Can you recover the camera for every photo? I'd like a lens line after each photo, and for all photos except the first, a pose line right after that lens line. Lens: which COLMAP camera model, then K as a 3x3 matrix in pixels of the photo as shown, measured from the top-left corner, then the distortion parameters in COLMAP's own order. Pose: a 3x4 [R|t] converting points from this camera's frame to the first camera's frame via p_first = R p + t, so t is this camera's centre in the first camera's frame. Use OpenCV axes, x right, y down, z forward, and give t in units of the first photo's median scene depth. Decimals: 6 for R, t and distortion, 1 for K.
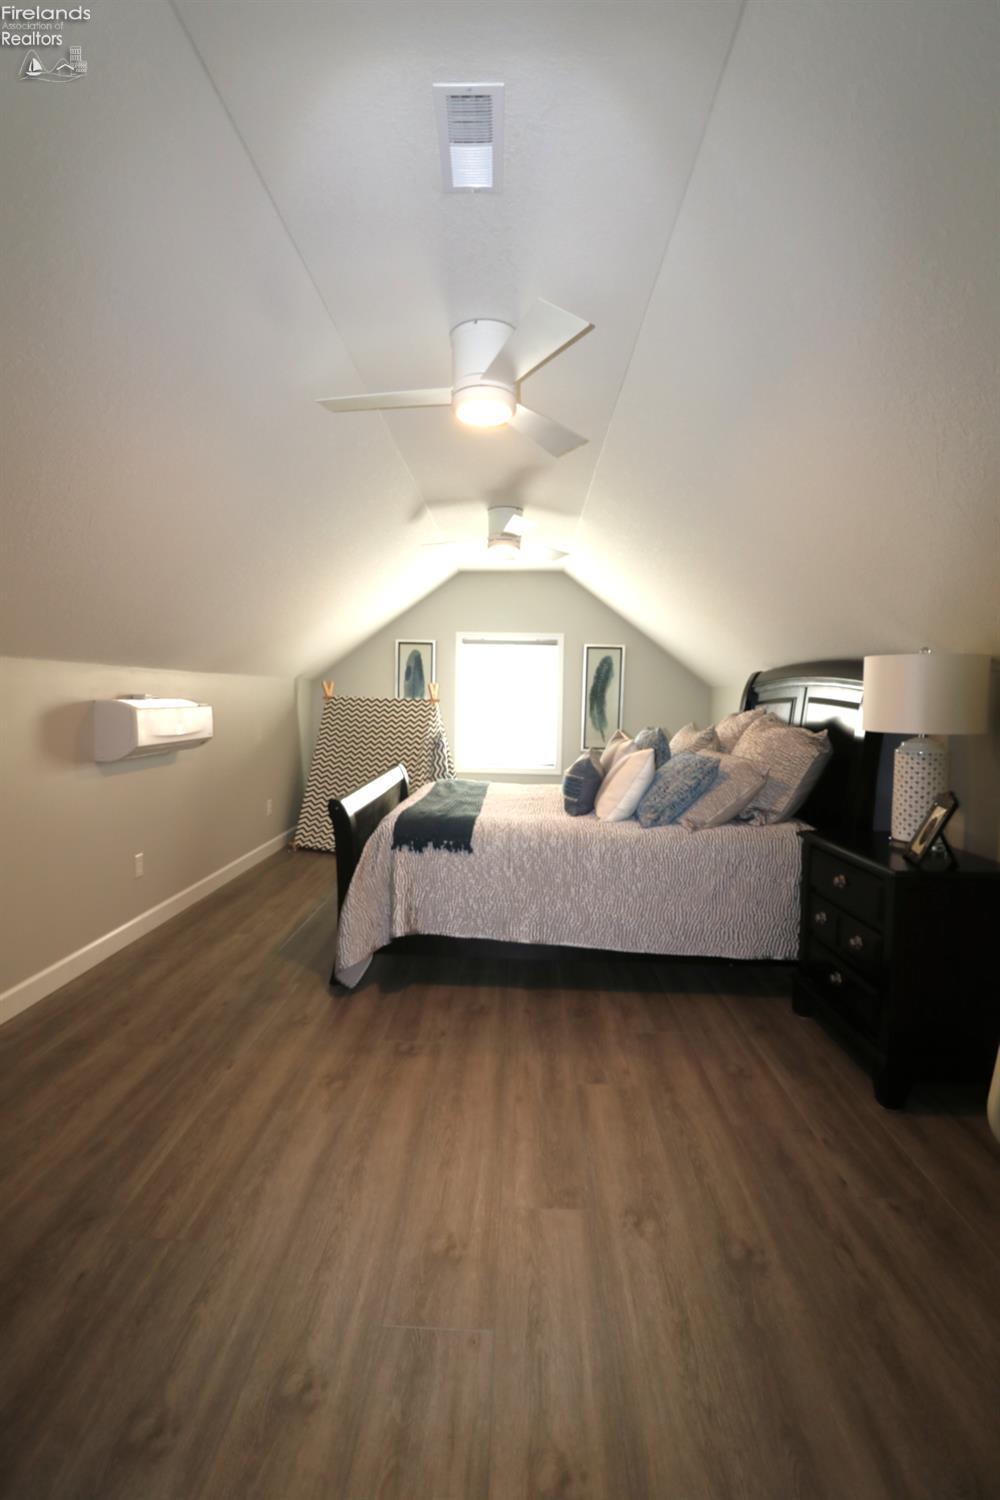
lens RADIAL K [[693.2, 0, 501.6], [0, 693.2, 742.9], [0, 0, 1]] dist [-0.010681, -0.002869]
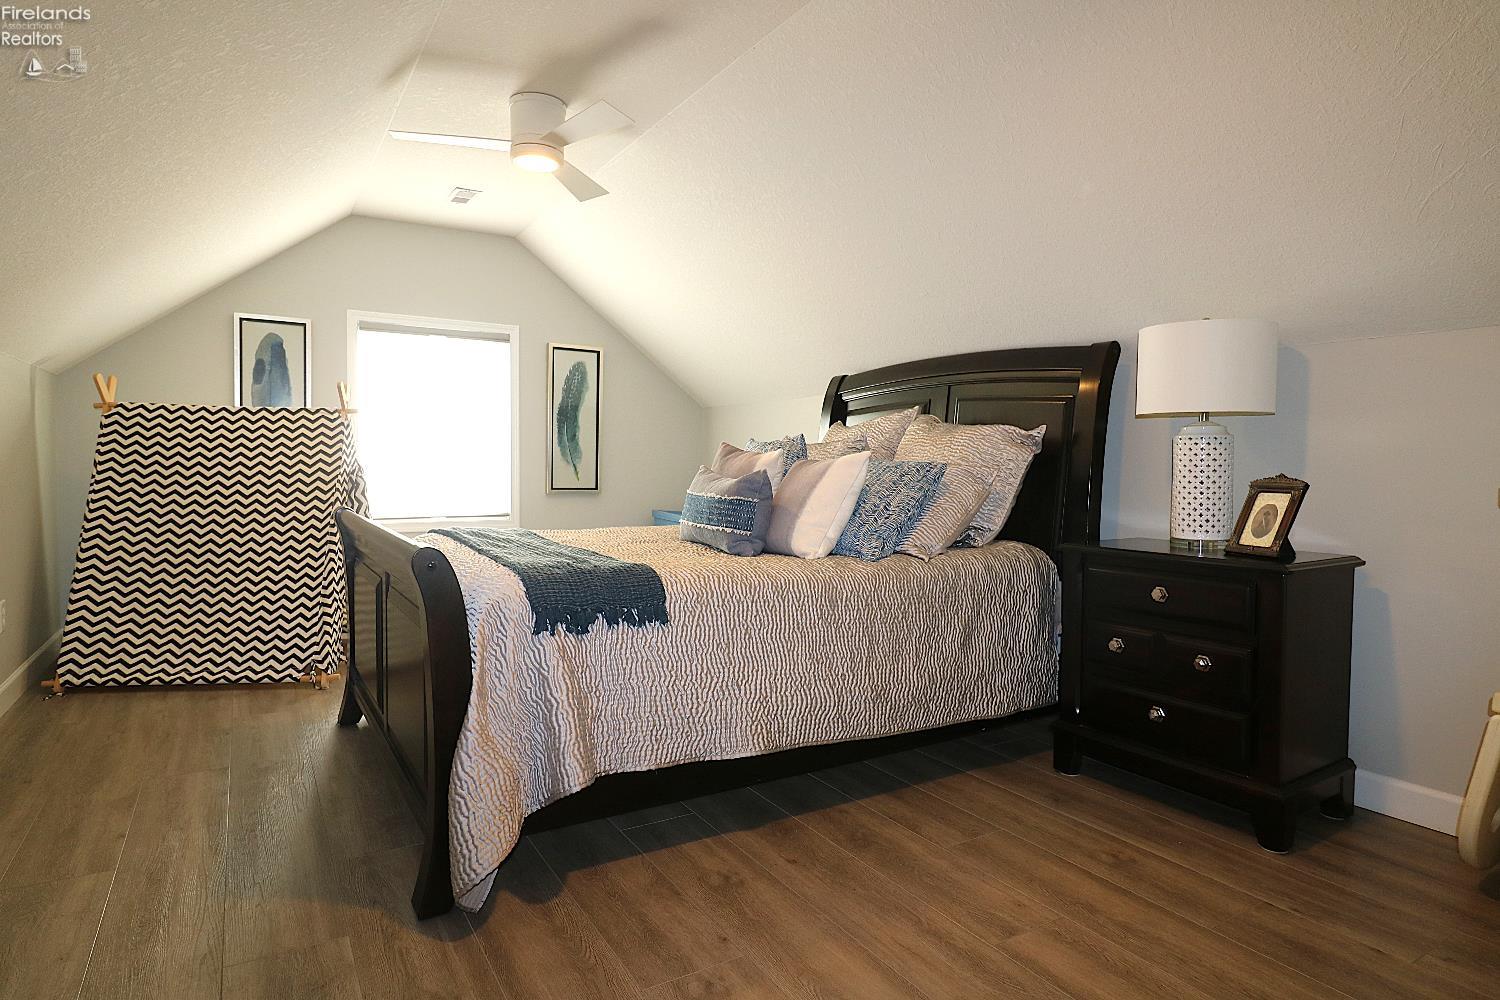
lens RADIAL K [[820.4, 0, 750.2], [0, 820.4, 503.8], [0, 0, 1]] dist [0.000376, -0.006324]
pose [[0.831829, -0.036576, 0.553826, -0.370120], [0.039628, 0.999194, 0.006469, 0.053393], [-0.553616, 0.016566, 0.832607, 0.369576]]
